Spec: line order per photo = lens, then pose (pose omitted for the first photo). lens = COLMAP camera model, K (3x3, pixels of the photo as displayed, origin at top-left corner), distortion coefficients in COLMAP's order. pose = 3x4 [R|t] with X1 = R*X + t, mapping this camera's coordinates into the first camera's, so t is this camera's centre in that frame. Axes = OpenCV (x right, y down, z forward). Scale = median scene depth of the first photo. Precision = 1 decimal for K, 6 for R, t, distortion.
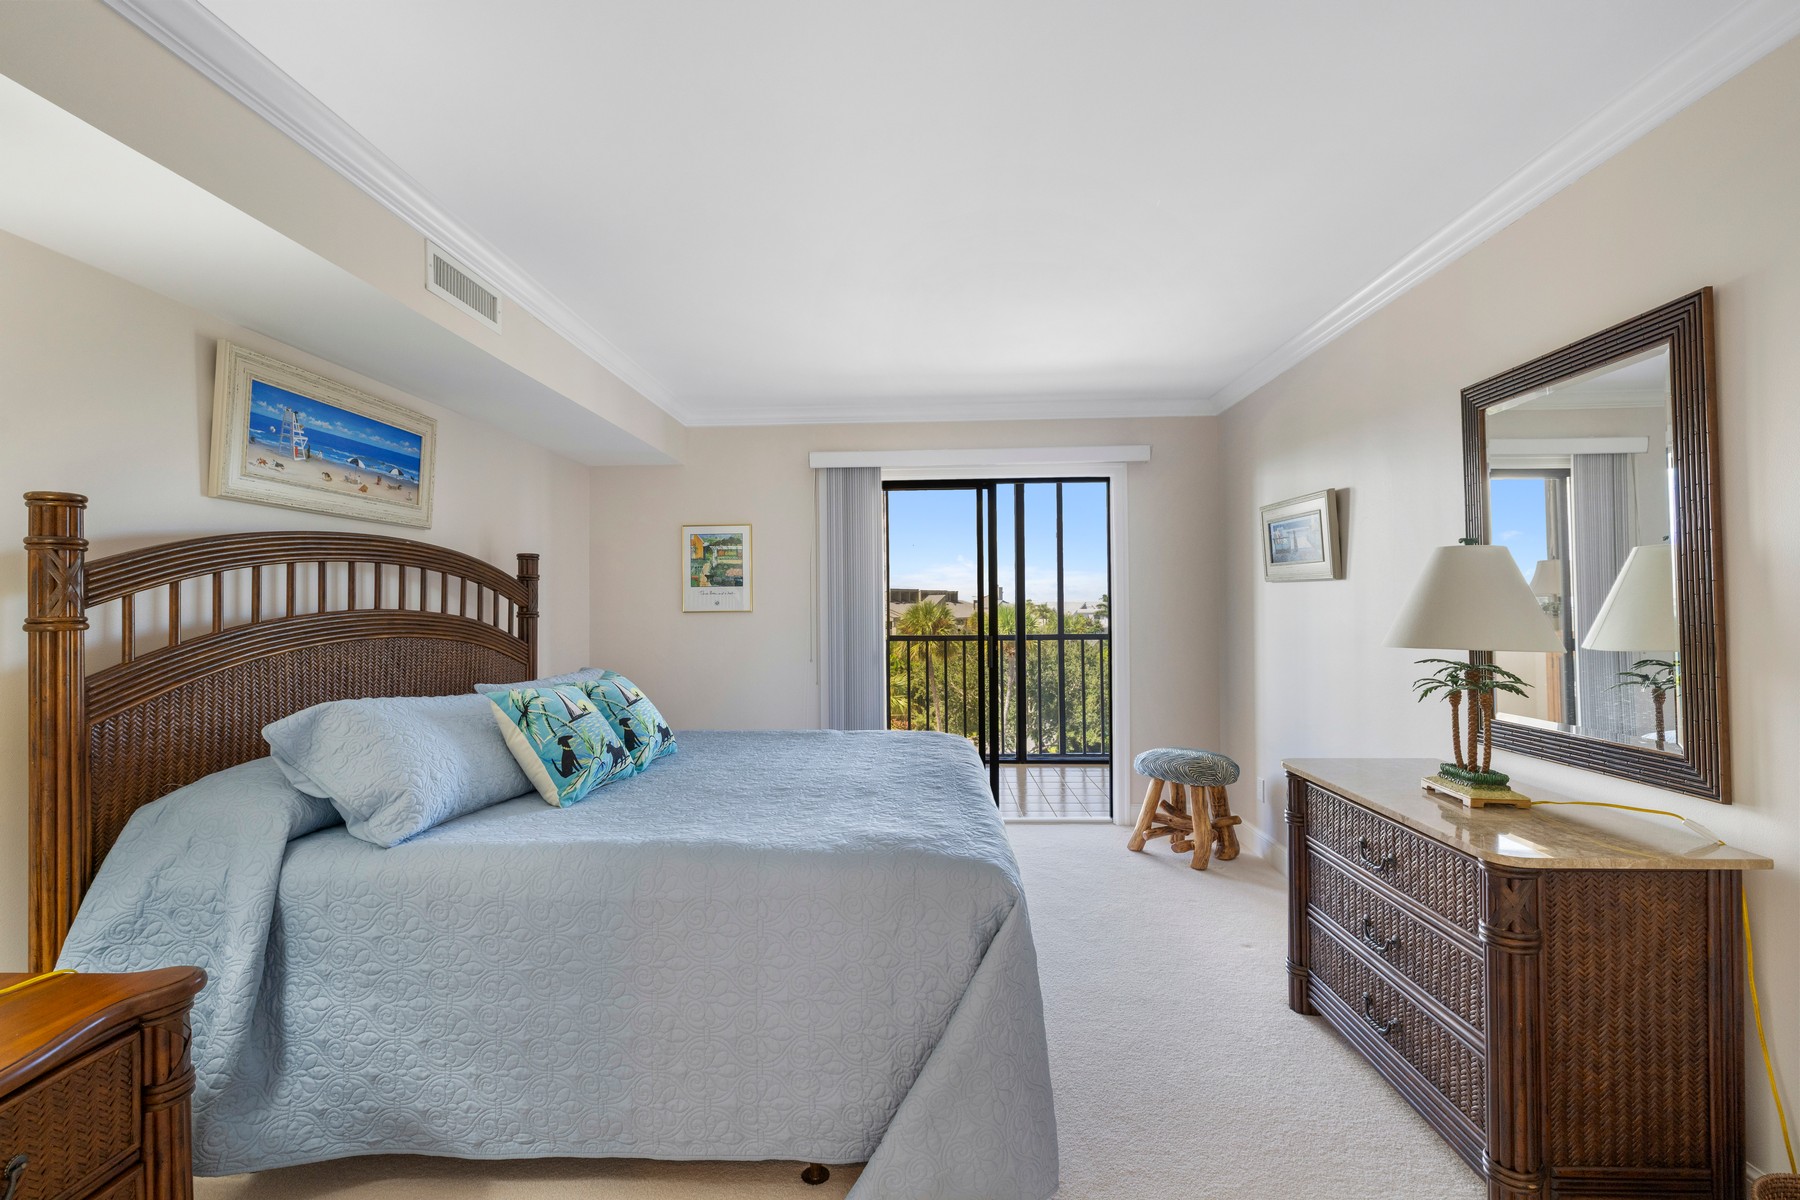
lens RADIAL K [[806.6, 0, 889.6], [0, 806.6, 590.6], [0, 0, 1]] dist [-0.010114, 0.001839]
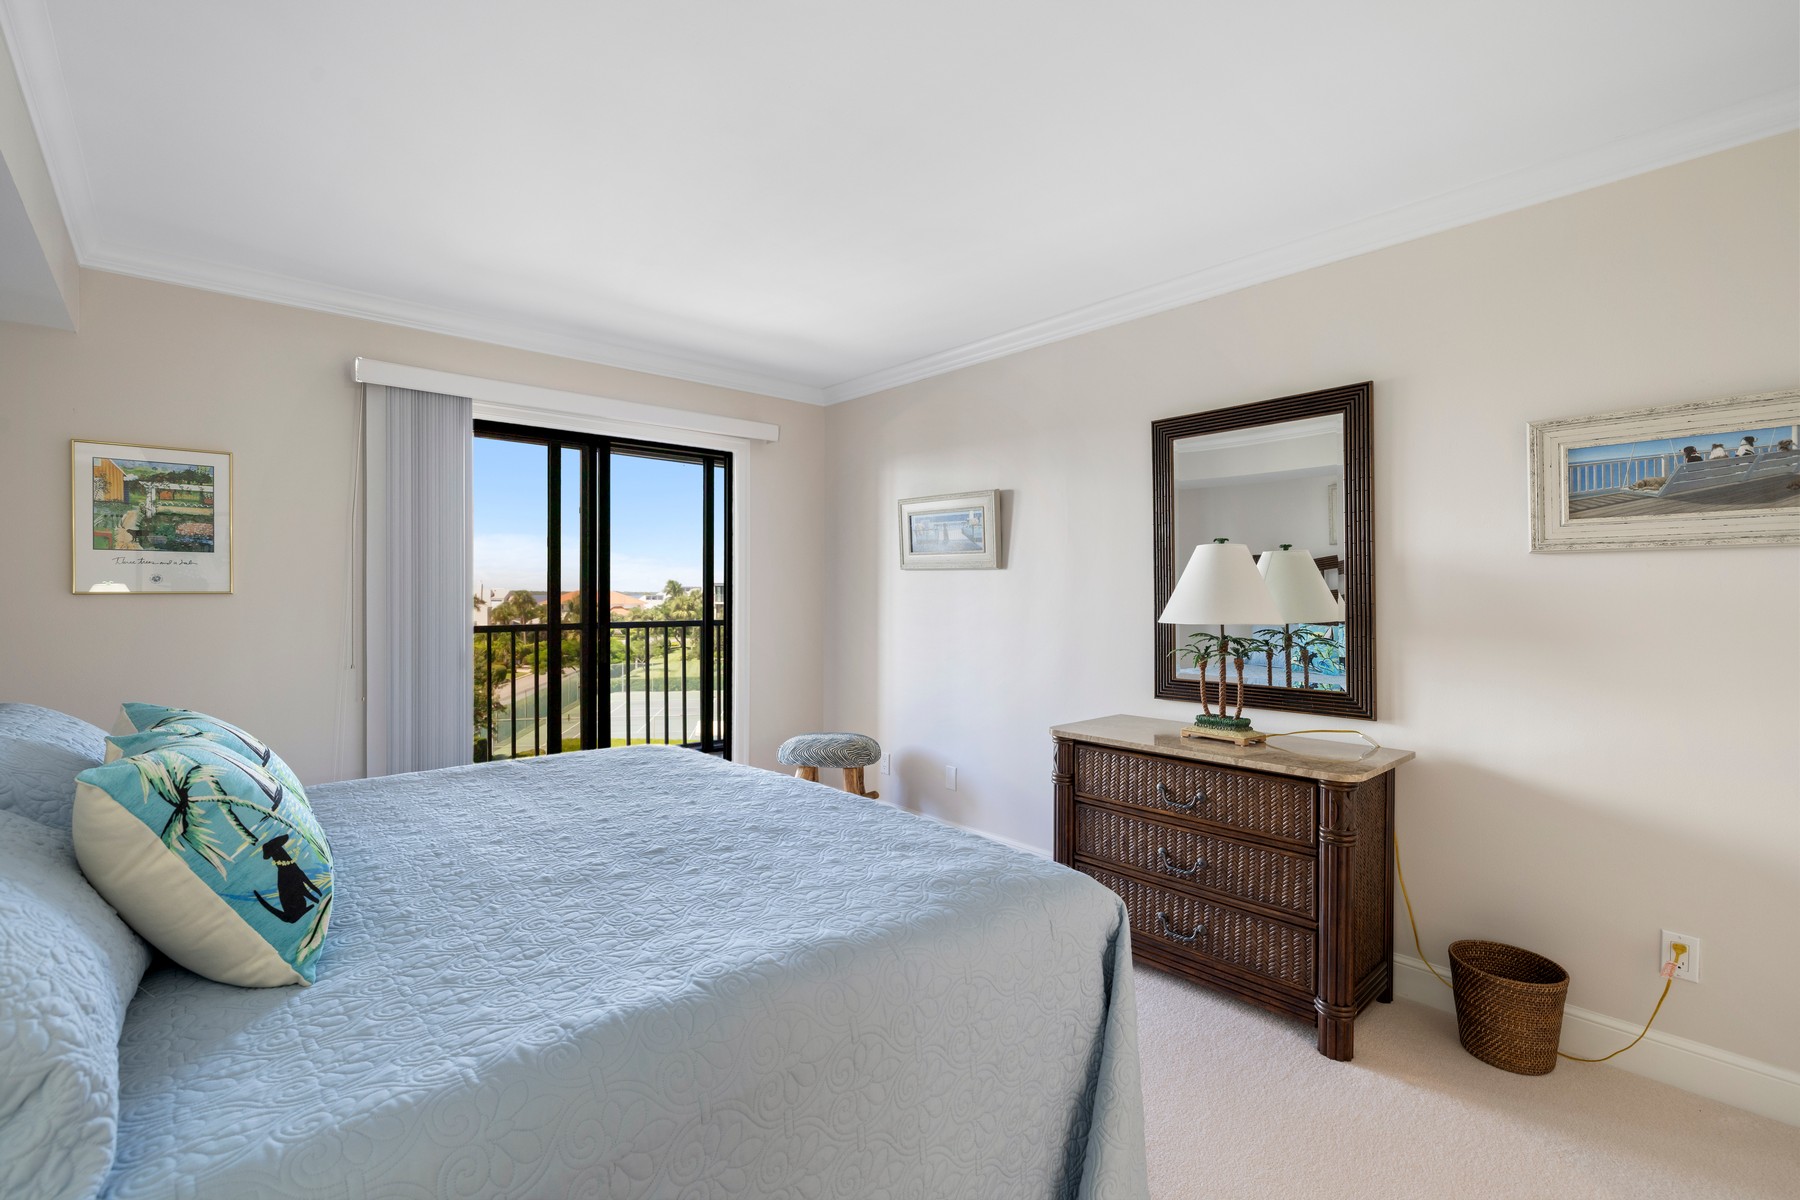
lens RADIAL K [[806.6, 0, 889.6], [0, 806.6, 590.6], [0, 0, 1]] dist [-0.010114, 0.001839]
pose [[0.707883, 0.011247, 0.706240, -0.310281], [-0.021175, 0.999762, 0.005302, 0.012290], [-0.706012, -0.018708, 0.707953, 0.251710]]
